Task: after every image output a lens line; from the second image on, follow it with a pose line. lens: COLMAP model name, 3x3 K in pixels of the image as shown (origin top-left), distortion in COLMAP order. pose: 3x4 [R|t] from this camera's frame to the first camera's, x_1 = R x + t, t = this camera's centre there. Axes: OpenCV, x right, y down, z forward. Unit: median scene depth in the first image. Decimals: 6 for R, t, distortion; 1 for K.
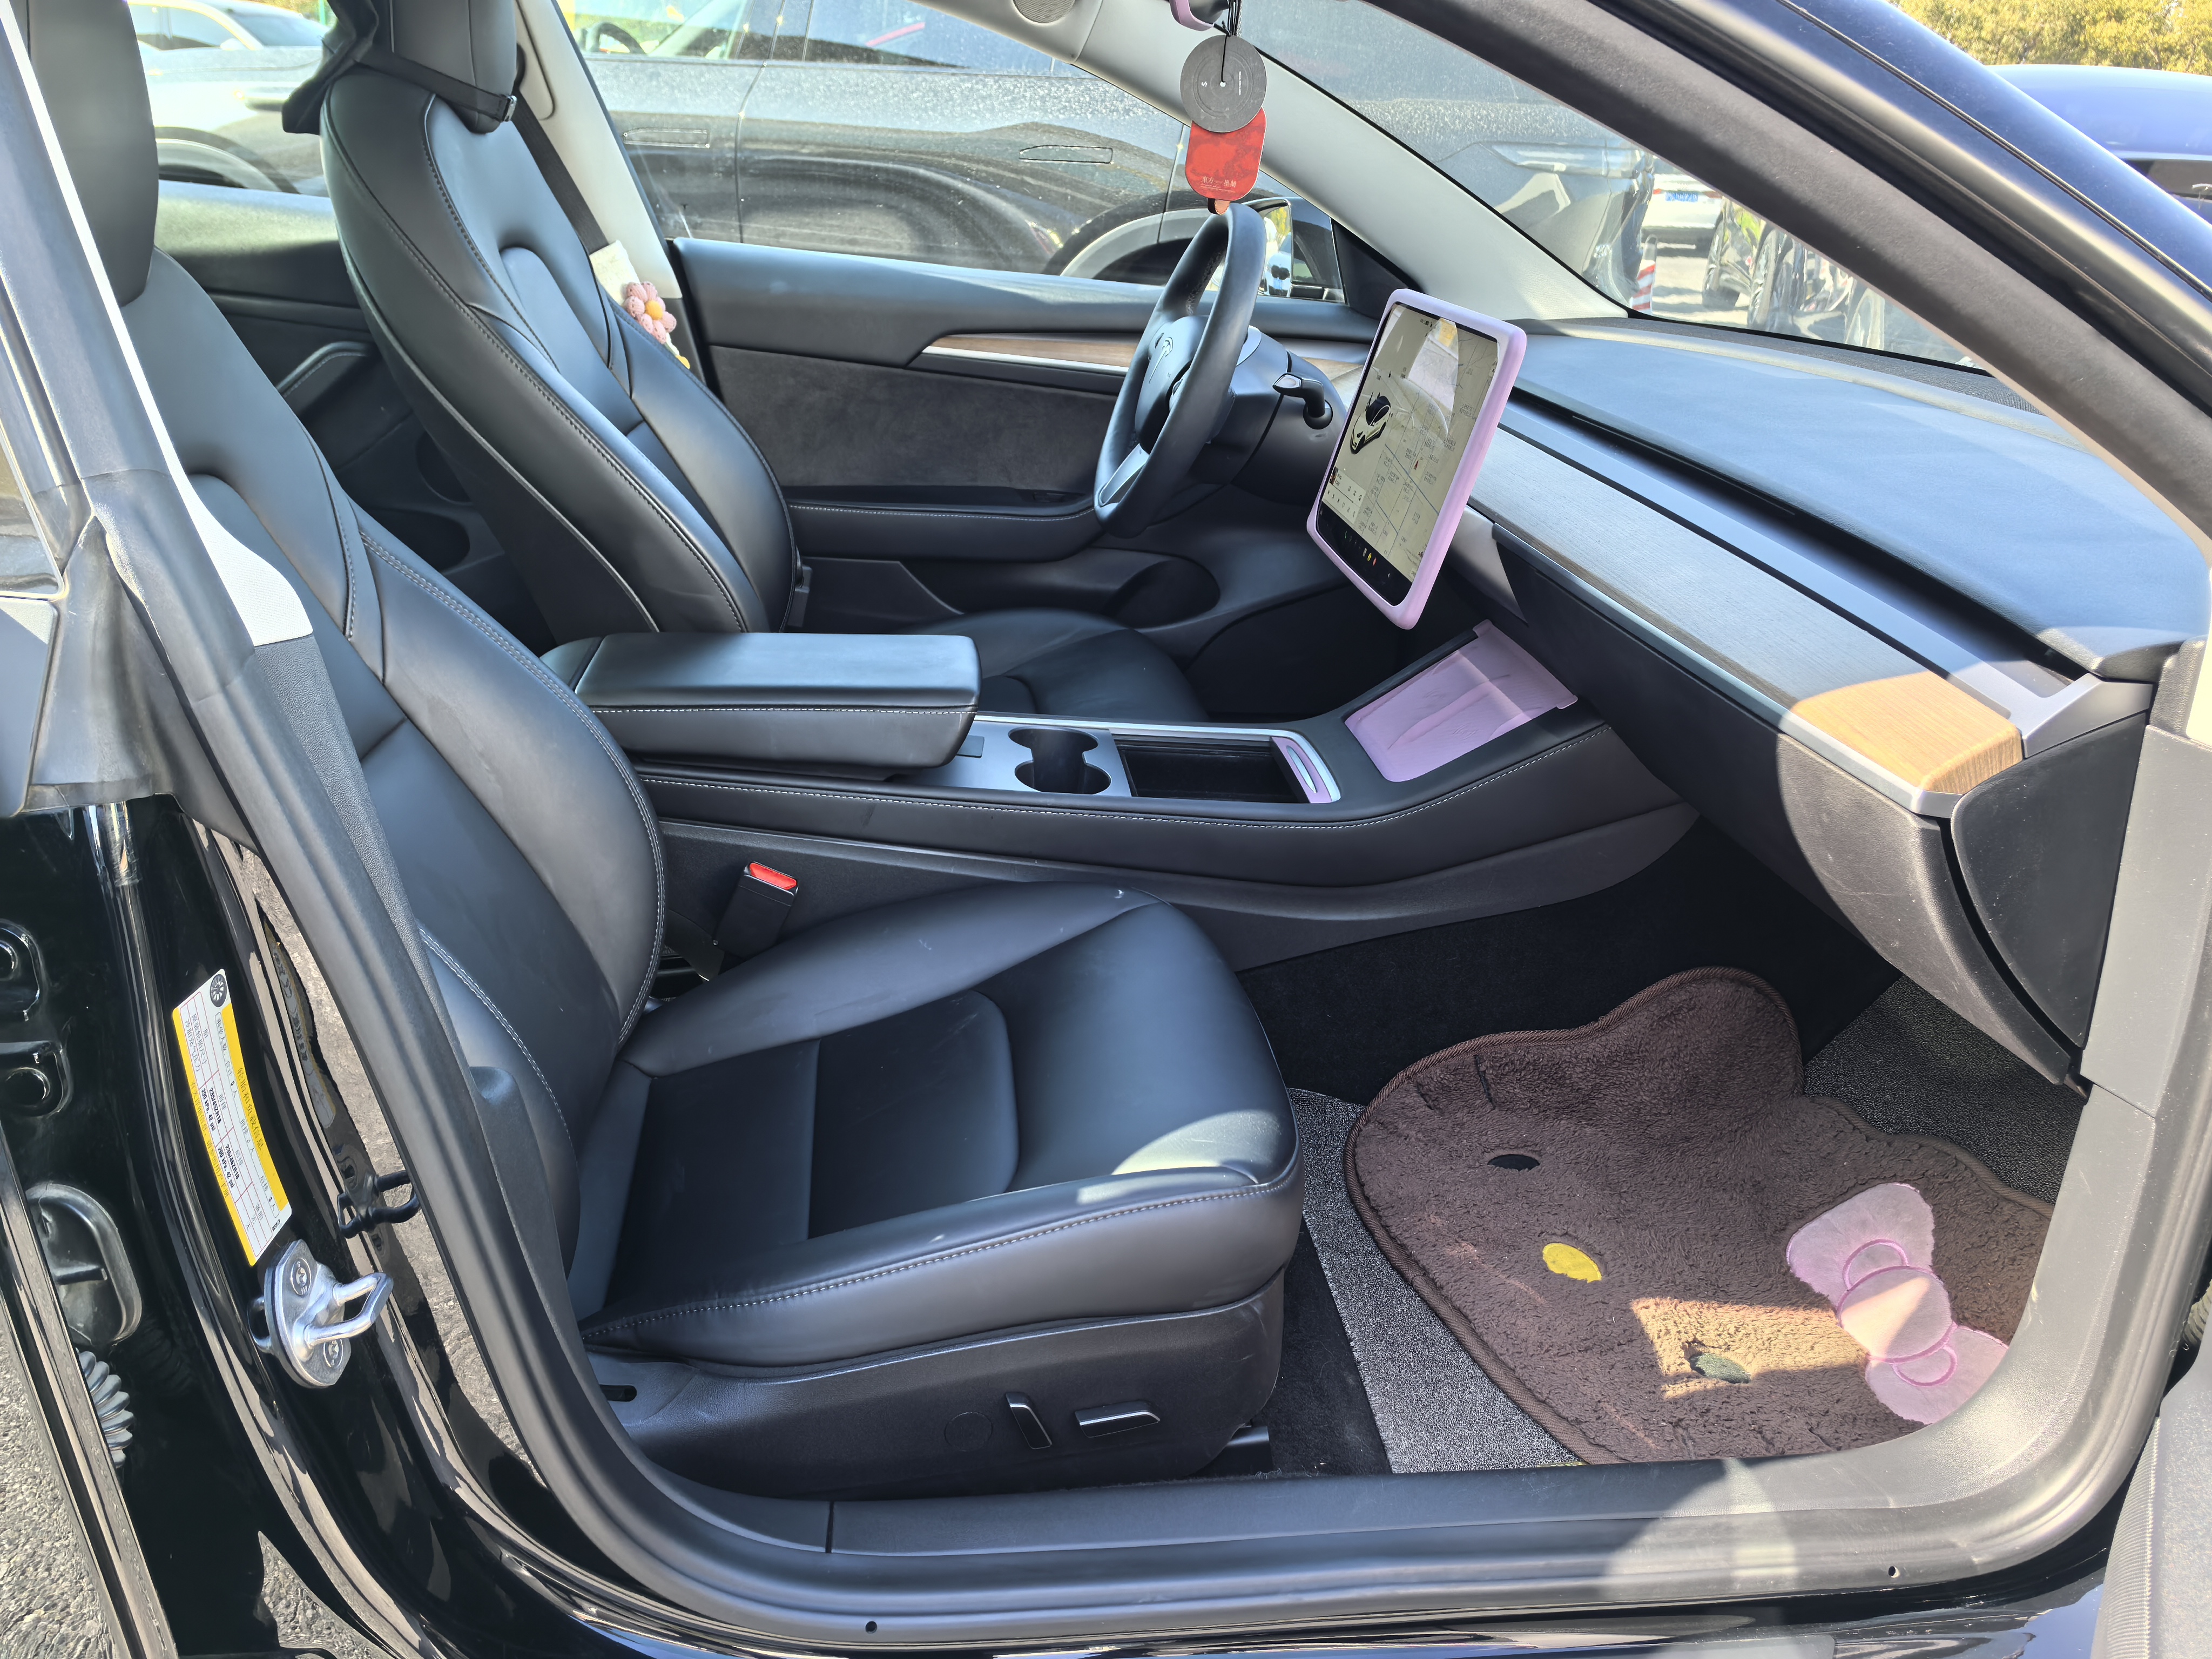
lens RADIAL K [[1741.5, 0, 1118.4], [0, 1741.5, 831.3], [0, 0, 1]] dist [0.097309, -0.133823]
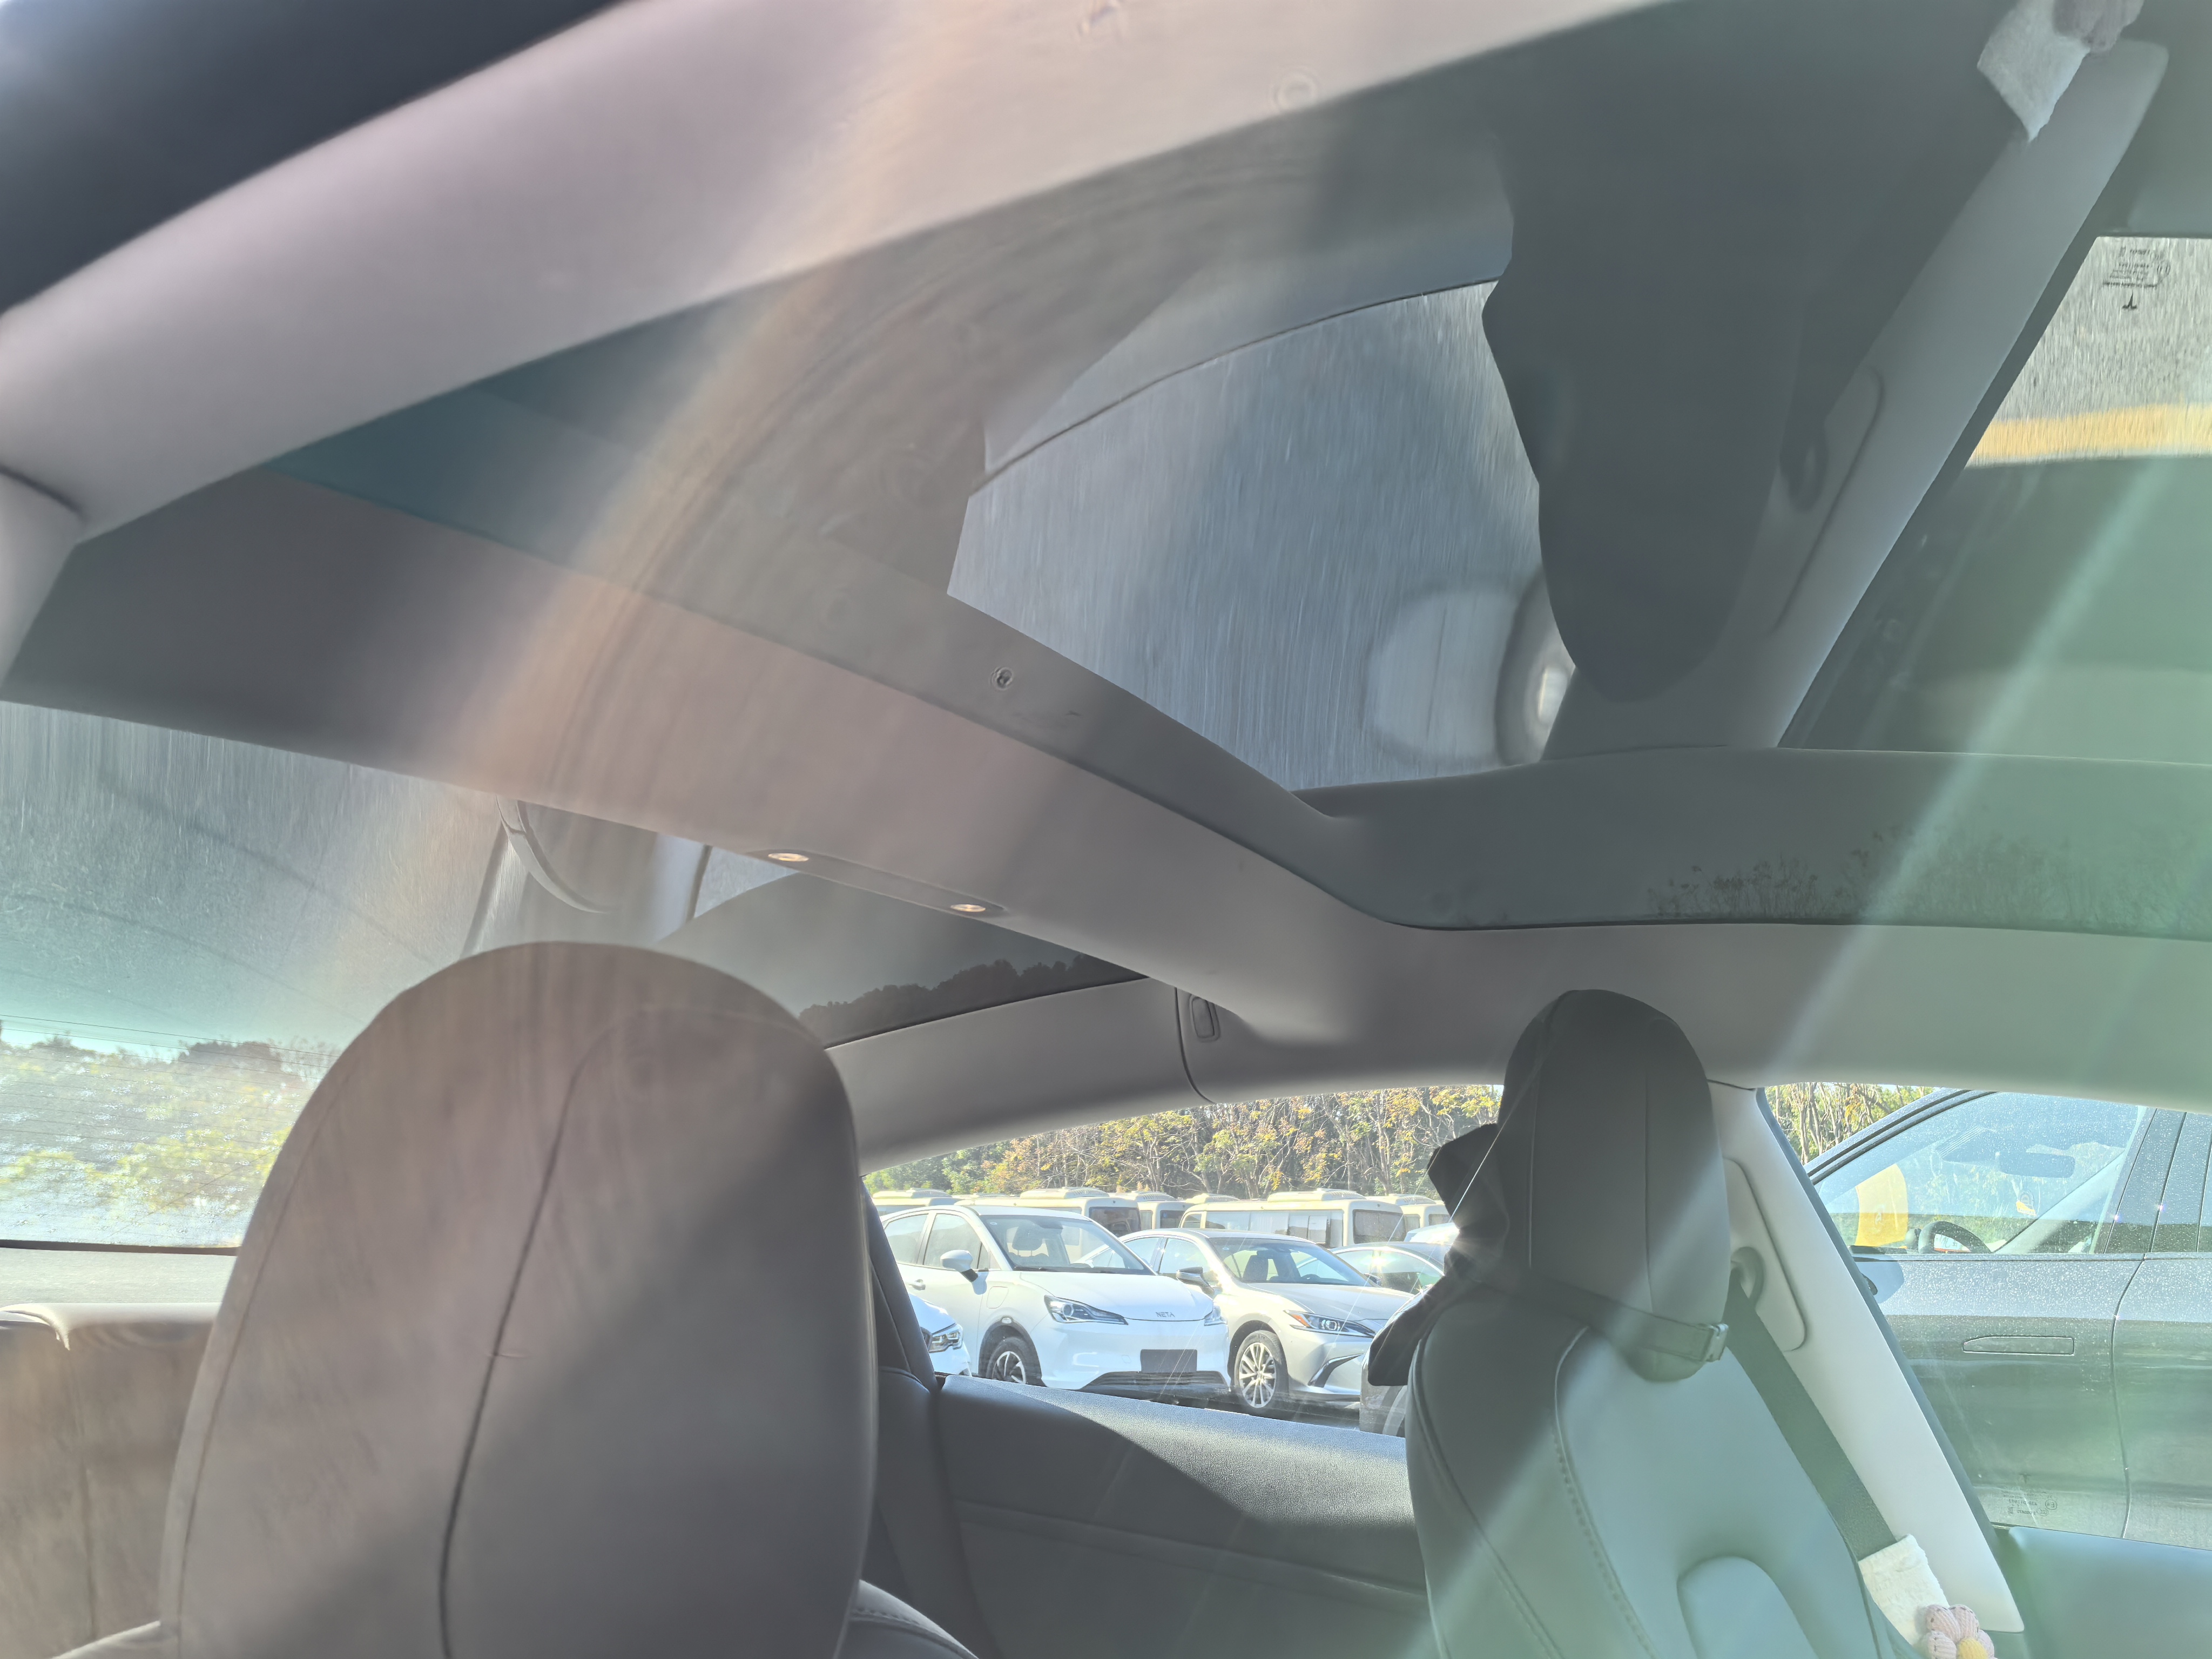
lens RADIAL K [[1741.5, 0, 1118.4], [0, 1741.5, 831.3], [0, 0, 1]] dist [0.097309, -0.133823]
pose [[0.768733, -0.184482, -0.612385, -0.027579], [-0.224392, 0.818833, -0.528357, -0.058004], [0.598913, 0.543580, 0.588068, 0.131689]]
